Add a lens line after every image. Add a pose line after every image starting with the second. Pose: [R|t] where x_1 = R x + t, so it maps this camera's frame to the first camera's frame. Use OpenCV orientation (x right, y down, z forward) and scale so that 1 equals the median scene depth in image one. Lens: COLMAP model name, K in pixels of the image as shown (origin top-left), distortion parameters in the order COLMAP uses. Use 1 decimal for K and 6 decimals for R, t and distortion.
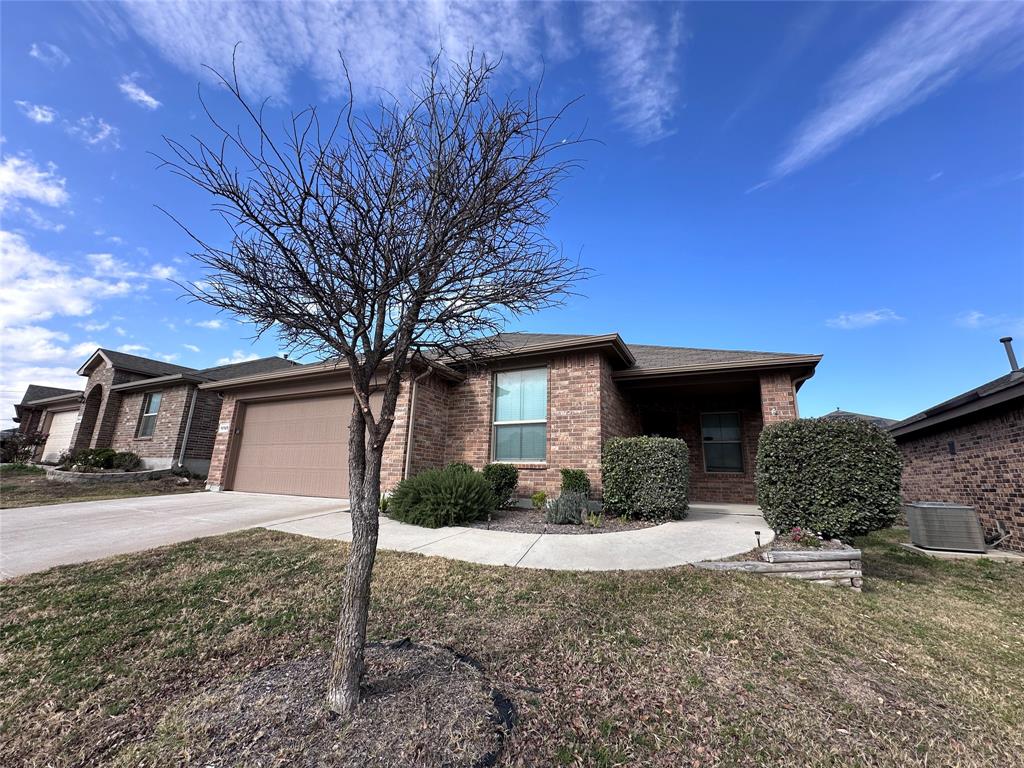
lens RADIAL K [[407.2, 0, 512.0], [0, 407.2, 384.0], [0, 0, 1]] dist [0.001157, 0.000408]
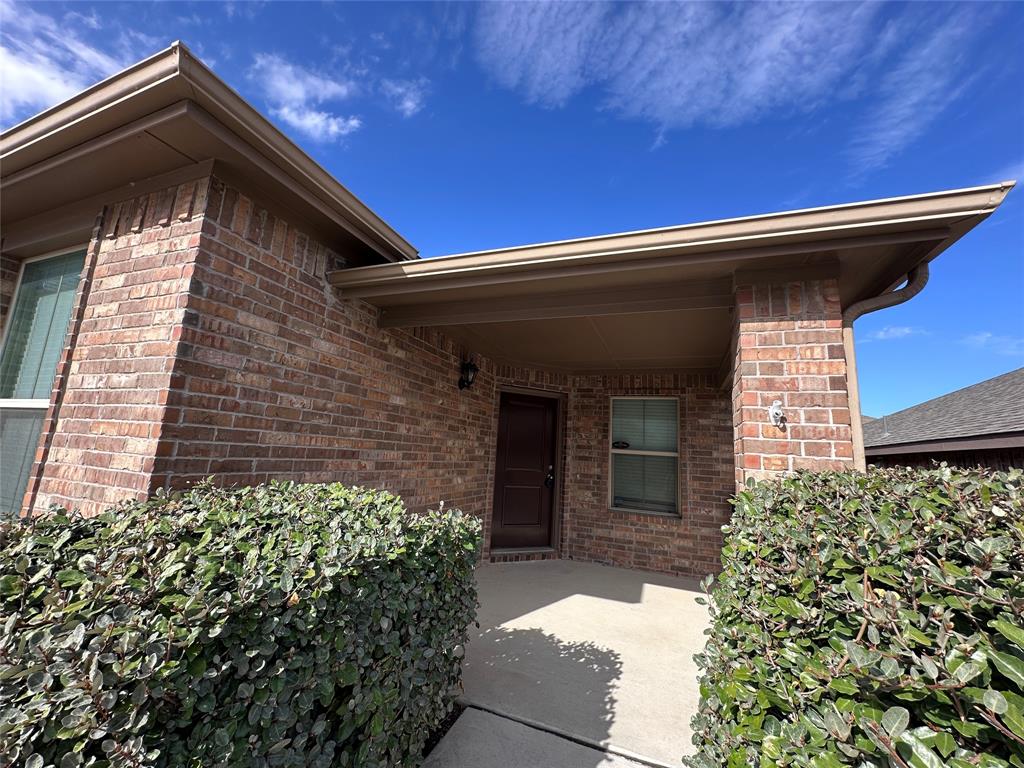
lens RADIAL K [[407.2, 0, 512.0], [0, 407.2, 384.0], [0, 0, 1]] dist [0.001157, 0.000408]
pose [[0.994147, 0.047392, 0.097083, 0.392238], [-0.053905, 0.996388, 0.065610, 0.036674], [-0.093623, -0.070459, 0.993111, 0.672393]]
